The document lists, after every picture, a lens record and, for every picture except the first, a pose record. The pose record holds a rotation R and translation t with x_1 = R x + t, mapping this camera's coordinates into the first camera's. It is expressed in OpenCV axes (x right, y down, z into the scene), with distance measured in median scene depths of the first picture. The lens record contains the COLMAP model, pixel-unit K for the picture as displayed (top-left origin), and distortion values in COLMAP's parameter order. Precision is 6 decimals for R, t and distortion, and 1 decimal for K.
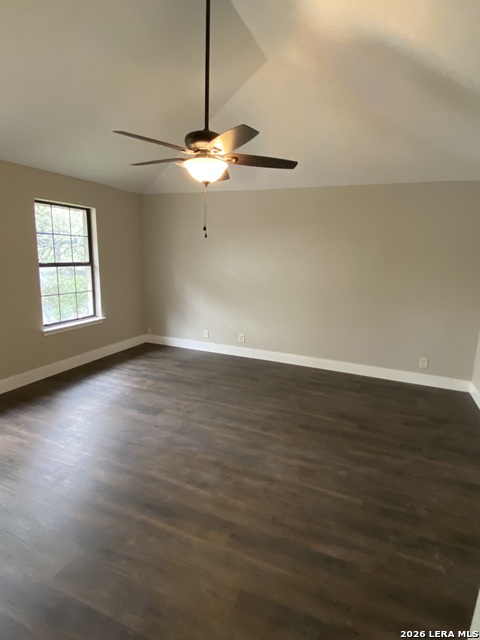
lens RADIAL K [[336.7, 0, 240.0], [0, 336.7, 320.0], [0, 0, 1]] dist [0.034381, -0.018371]
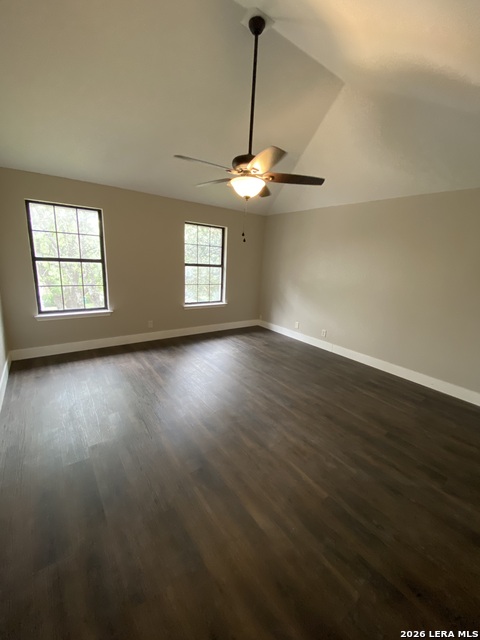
lens RADIAL K [[252.4, 0, 240.0], [0, 252.4, 320.0], [0, 0, 1]] dist [0.002681, -0.000182]
pose [[0.866040, 0.140406, -0.479855, 0.238296], [-0.130833, 0.989958, 0.053535, -0.001893], [0.482552, 0.016417, 0.875713, 0.107680]]
